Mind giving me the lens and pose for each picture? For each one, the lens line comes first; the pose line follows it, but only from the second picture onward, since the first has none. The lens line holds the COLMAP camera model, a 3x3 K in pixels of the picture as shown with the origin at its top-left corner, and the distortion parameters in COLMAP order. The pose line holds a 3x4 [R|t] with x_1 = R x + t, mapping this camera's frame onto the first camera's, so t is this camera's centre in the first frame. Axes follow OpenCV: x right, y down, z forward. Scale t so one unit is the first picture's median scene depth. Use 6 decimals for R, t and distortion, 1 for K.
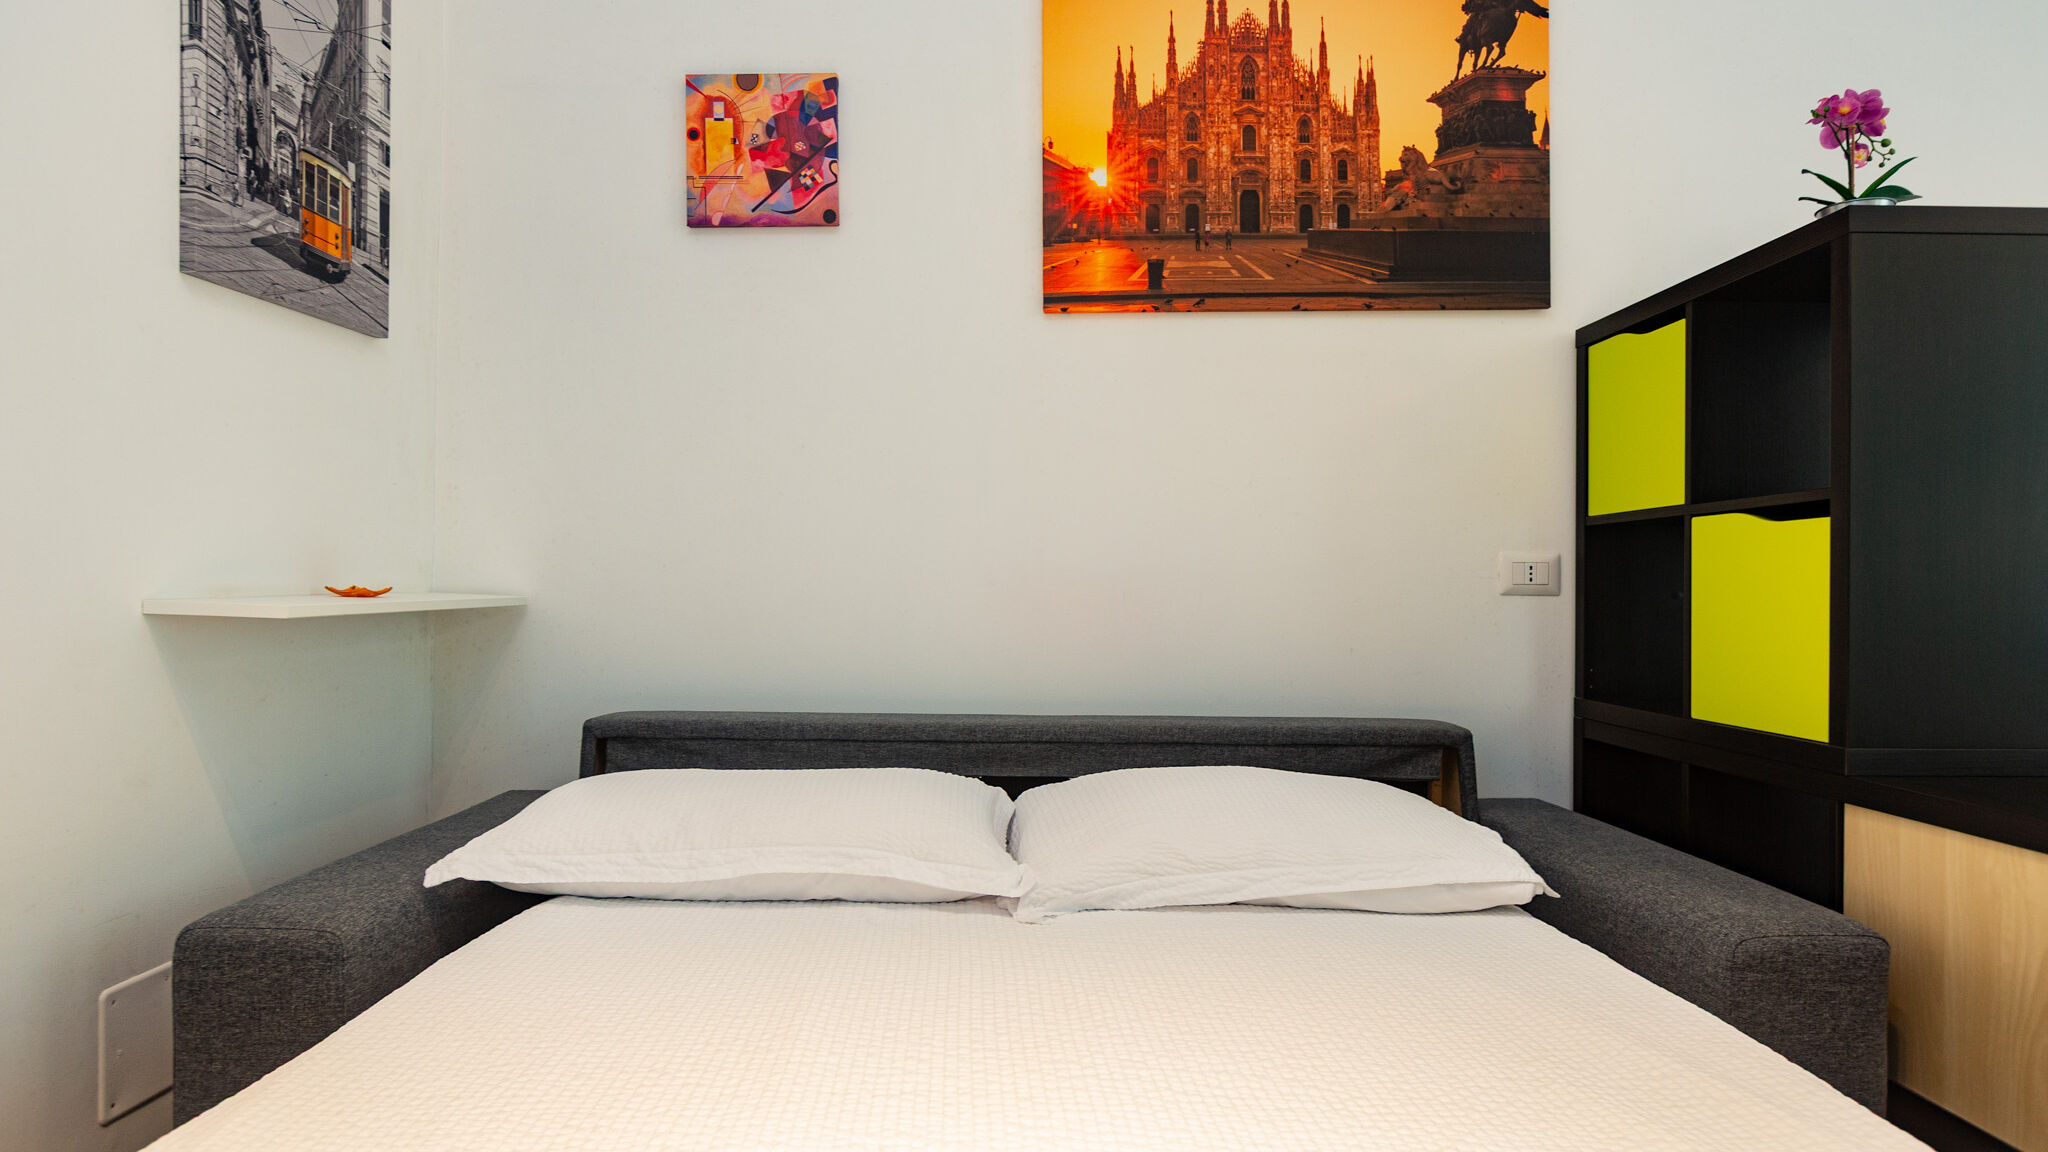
lens RADIAL K [[1192.5, 0, 1024.0], [0, 1192.5, 576.0], [0, 0, 1]] dist [0.004339, 0.000616]
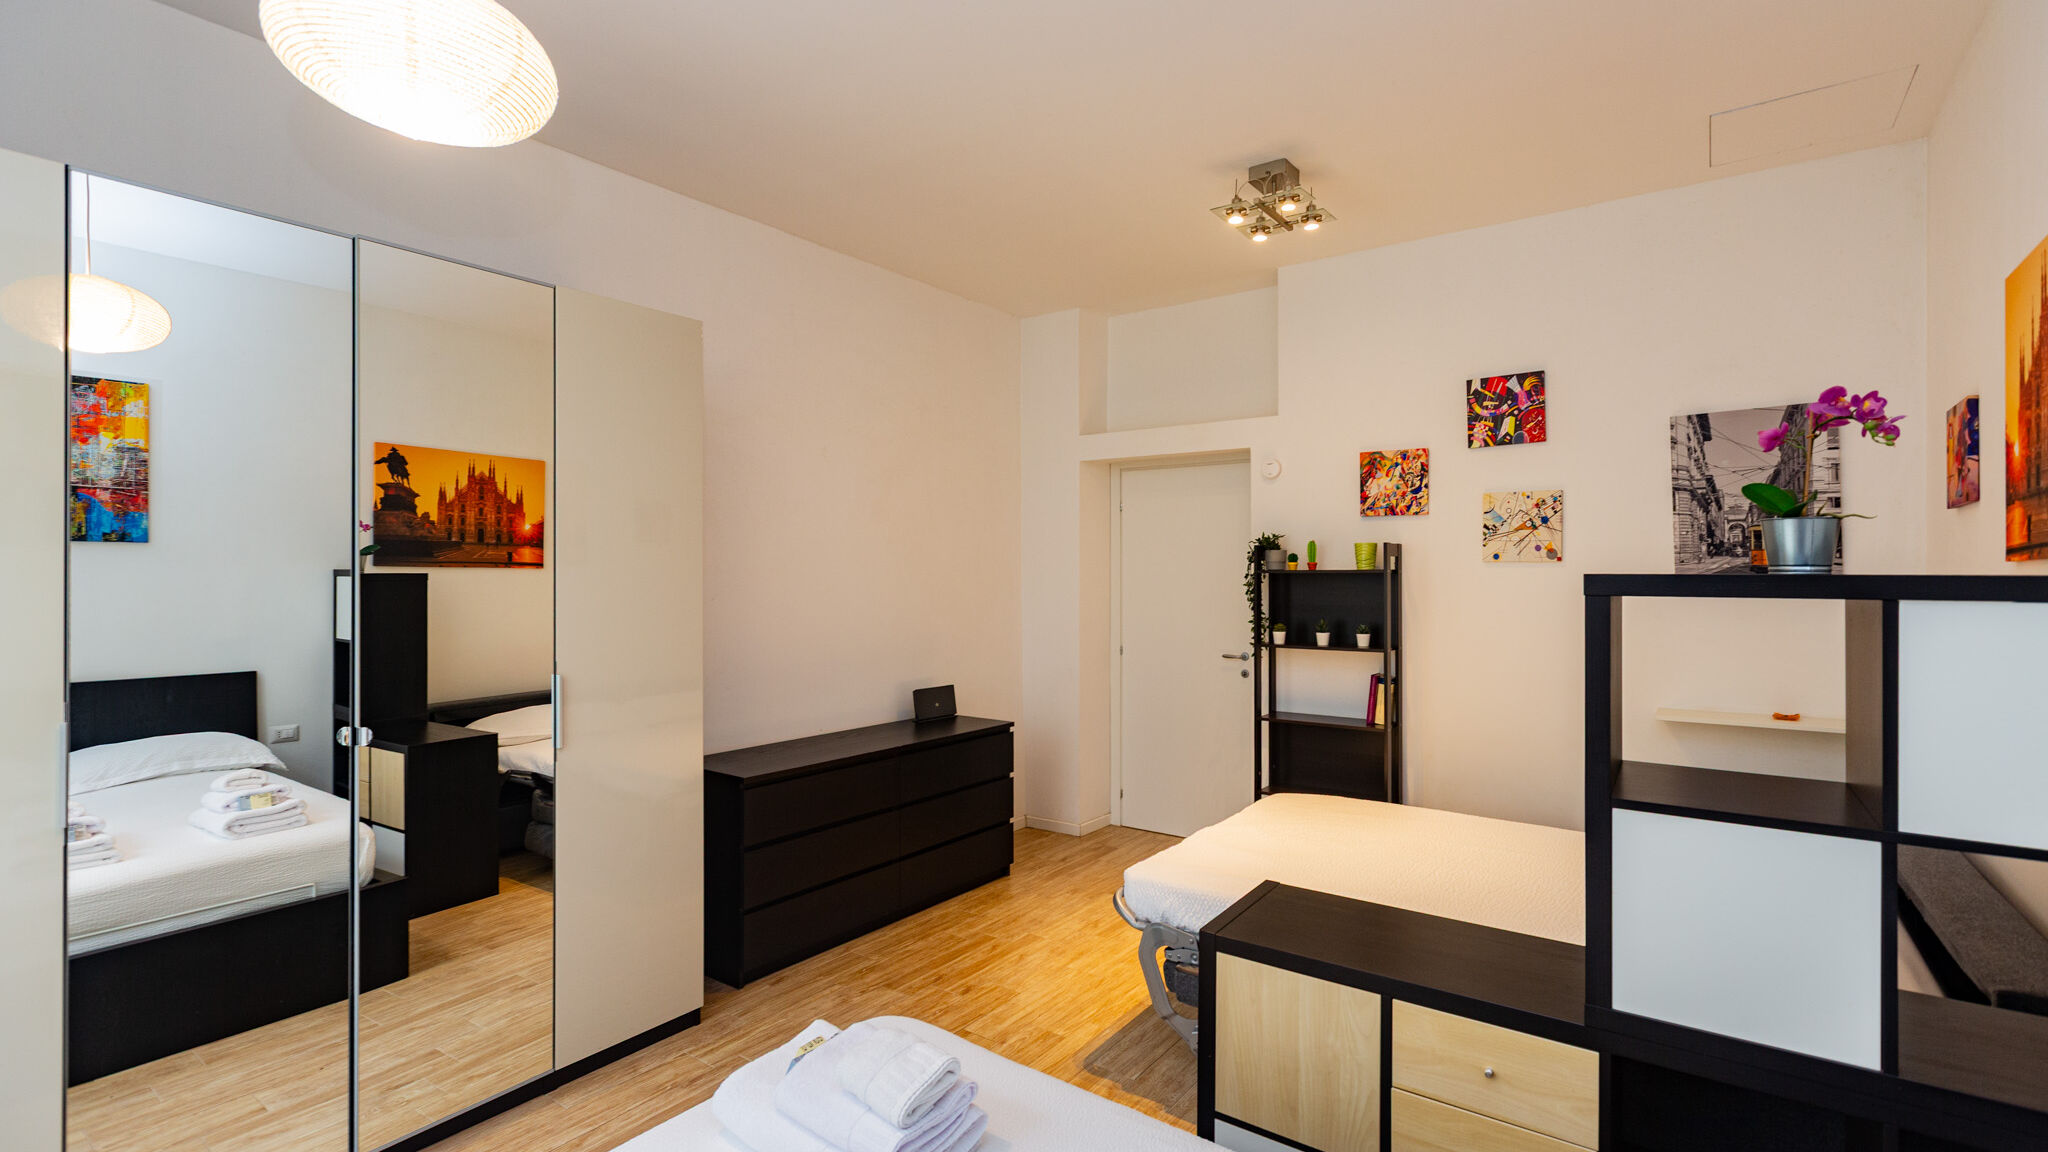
lens RADIAL K [[932.1, 0, 1029.5], [0, 932.1, 567.5], [0, 0, 1]] dist [0.000857, 0.000284]
pose [[-0.582465, -0.010337, -0.812790, 1.393692], [0.000834, 0.999911, -0.013315, -0.202999], [0.812856, -0.008433, -0.582404, 0.736897]]
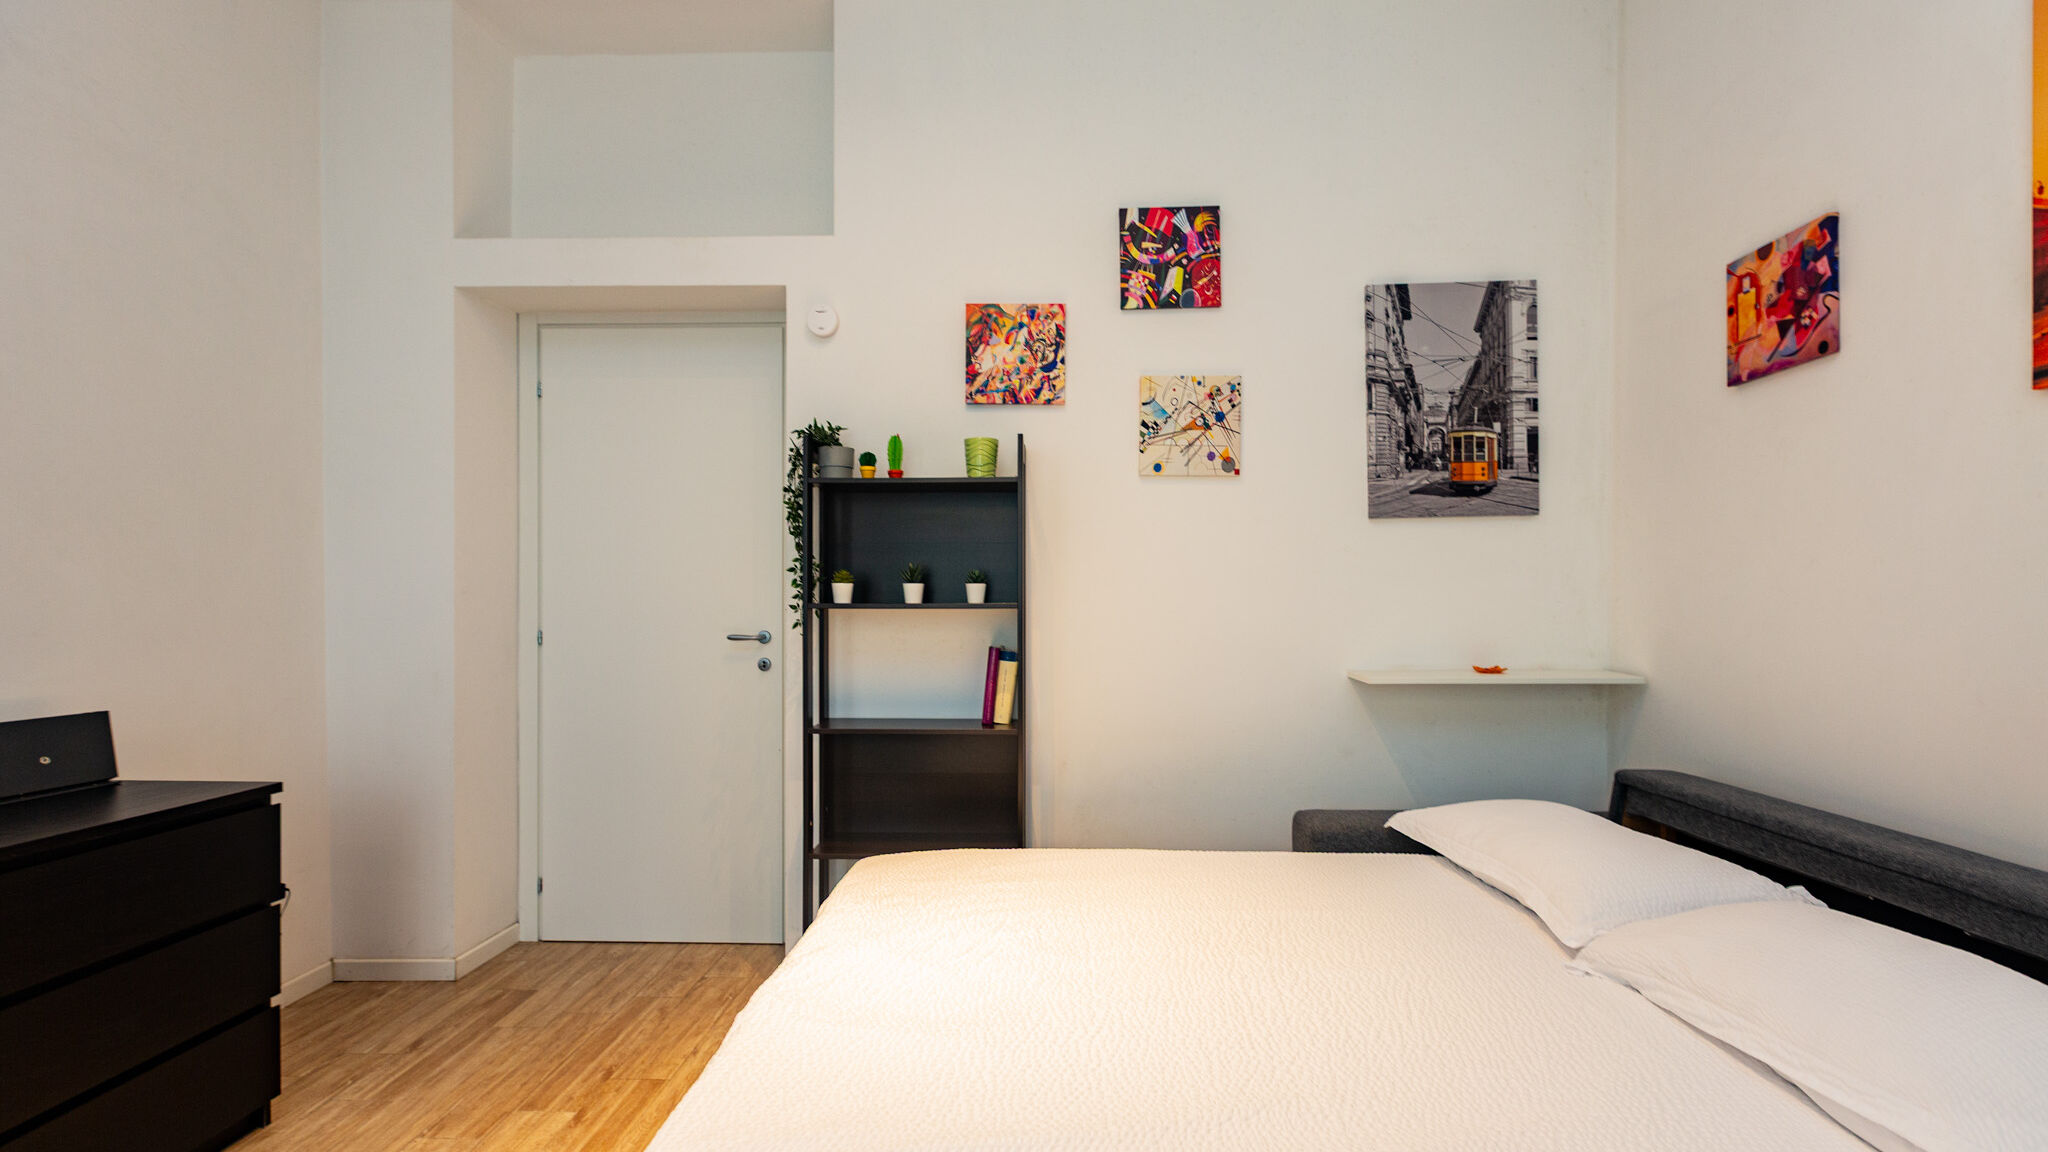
lens RADIAL K [[922.9, 0, 1029.0], [0, 922.9, 604.0], [0, 0, 1]] dist [-0.001843, -0.000418]
pose [[-0.018204, -0.003284, -0.999829, 0.683902], [0.003622, 0.999988, -0.003351, -0.068831], [0.999828, -0.003682, -0.018192, 0.295594]]
